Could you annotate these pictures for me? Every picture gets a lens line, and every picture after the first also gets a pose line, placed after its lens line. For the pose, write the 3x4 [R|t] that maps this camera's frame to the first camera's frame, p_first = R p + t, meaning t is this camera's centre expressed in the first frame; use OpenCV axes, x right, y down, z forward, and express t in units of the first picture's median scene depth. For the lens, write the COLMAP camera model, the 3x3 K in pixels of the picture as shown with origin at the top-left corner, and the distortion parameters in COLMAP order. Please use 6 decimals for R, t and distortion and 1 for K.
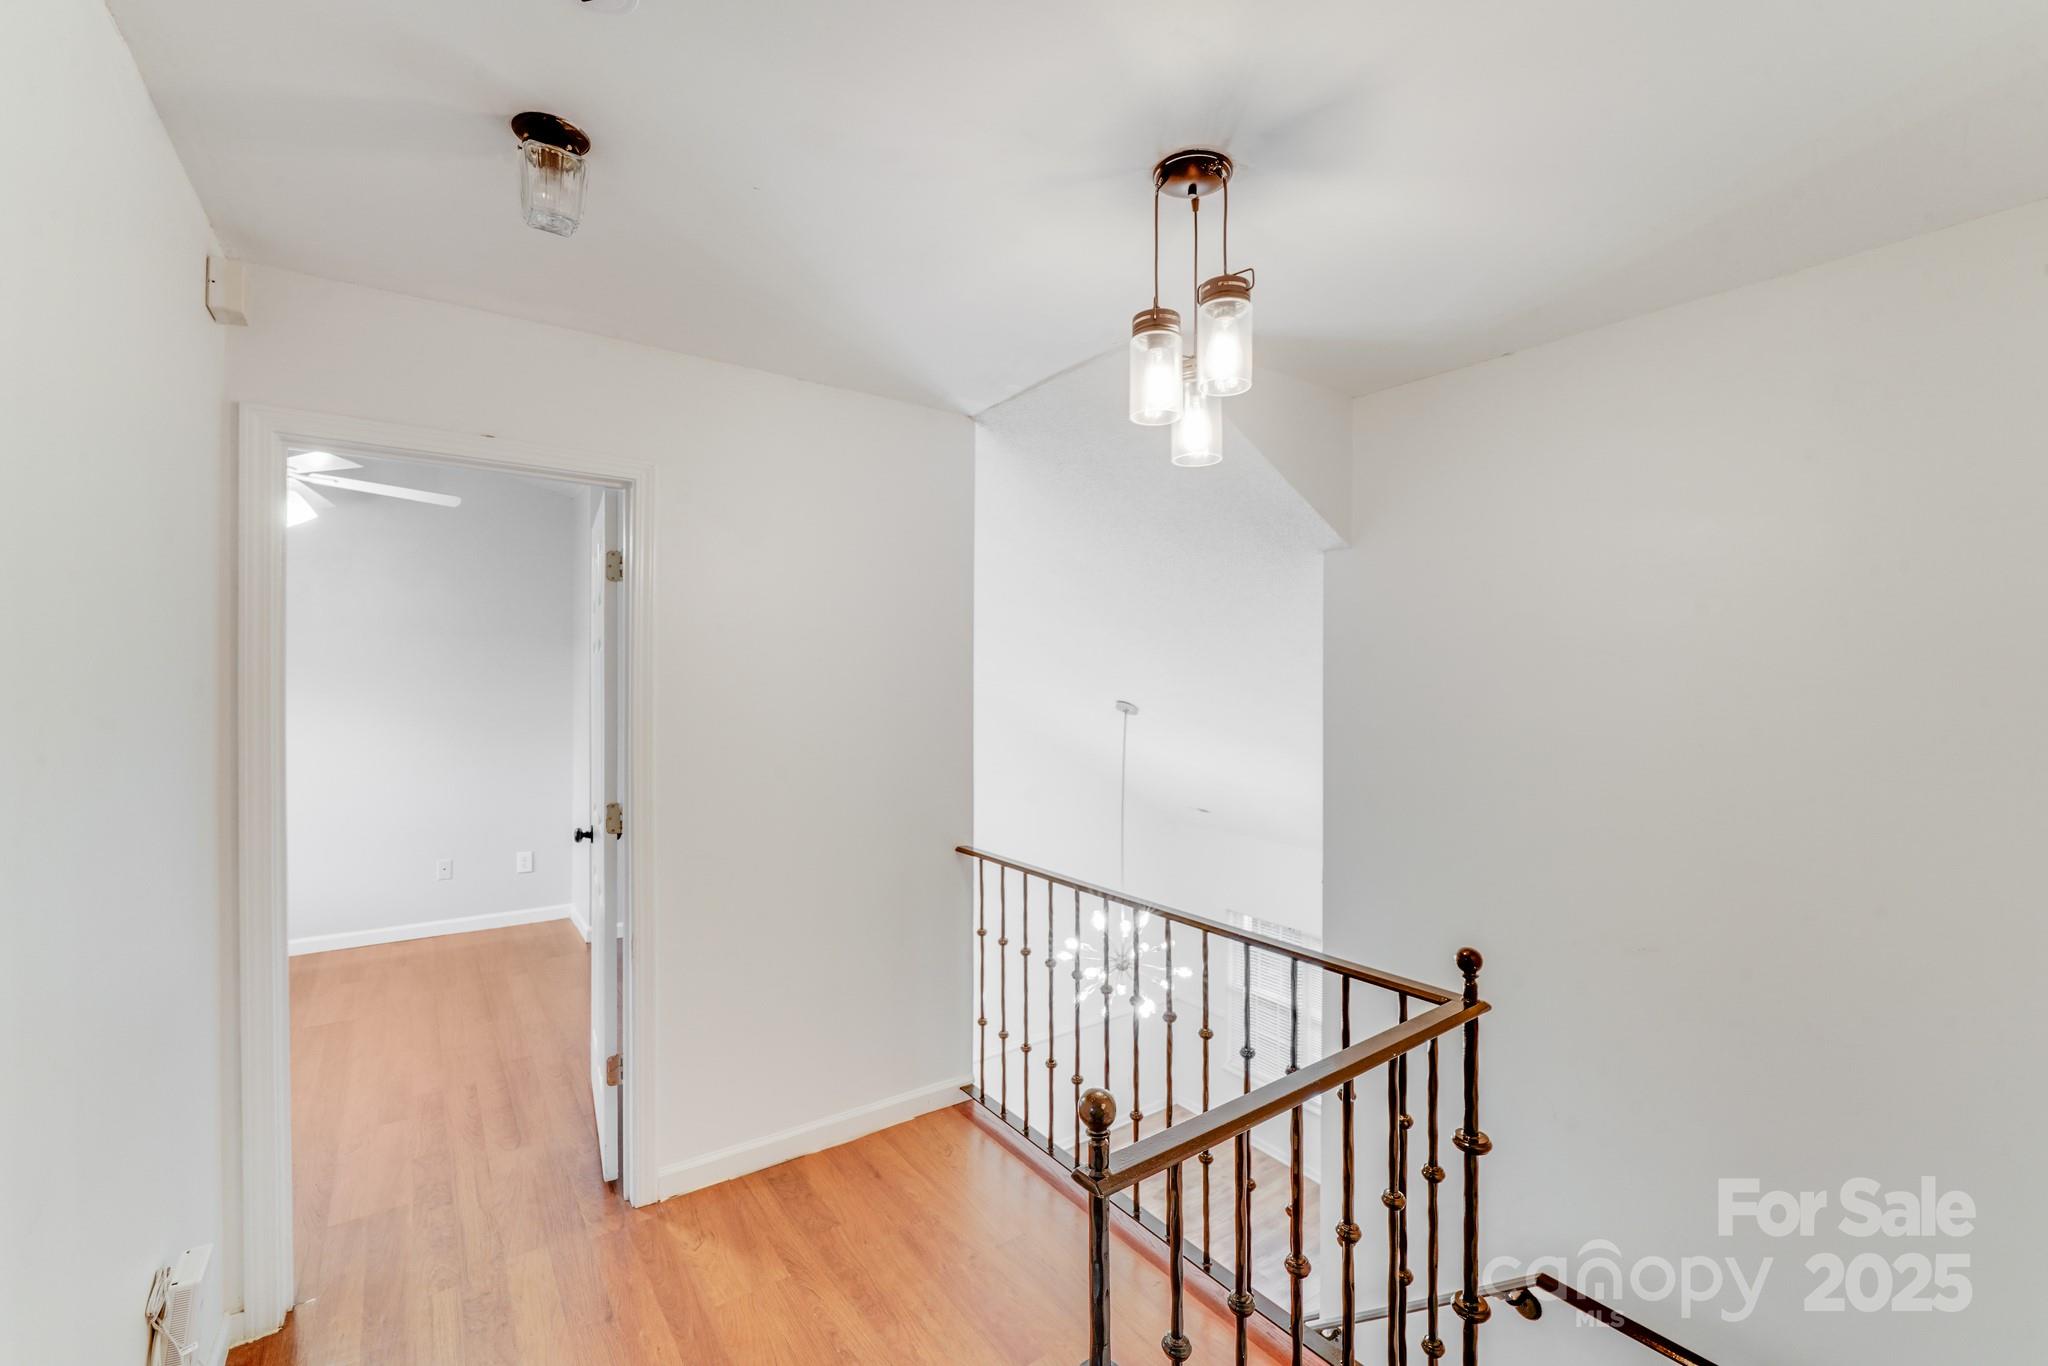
lens RADIAL K [[854.0, 0, 1027.6], [0, 854.0, 667.4], [0, 0, 1]] dist [0.000983, -0.009705]
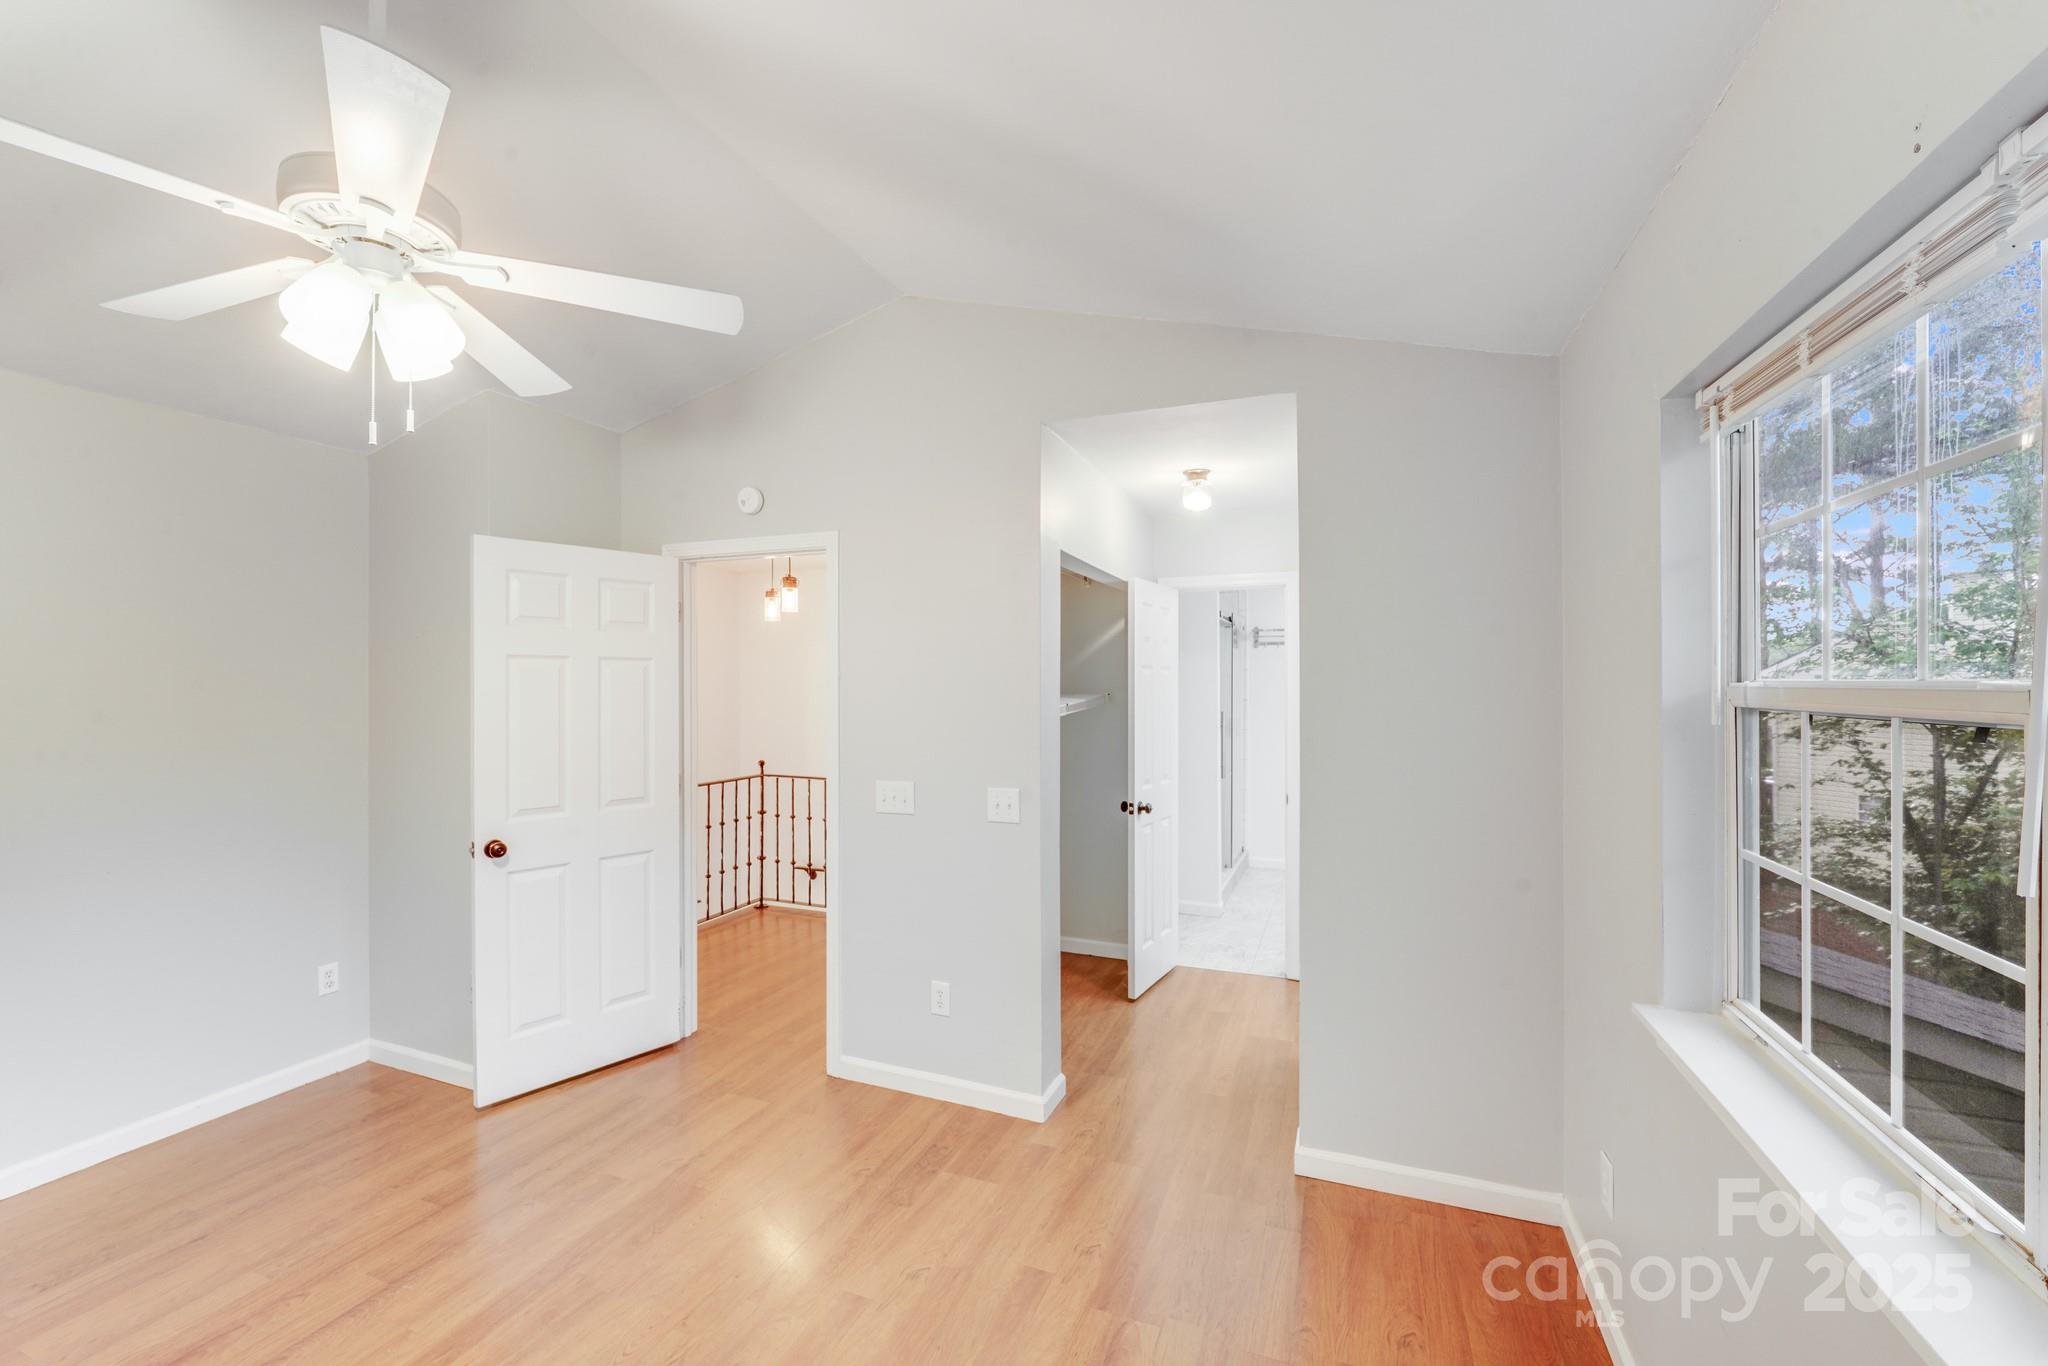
lens RADIAL K [[843.4, 0, 1024.0], [0, 843.4, 683.0], [0, 0, 1]] dist [-0.003340, -0.002183]
pose [[-0.545144, 0.003175, 0.838336, -2.136283], [-0.004018, 0.999971, -0.006400, 0.011573], [-0.838333, -0.006857, -0.545116, 1.381314]]
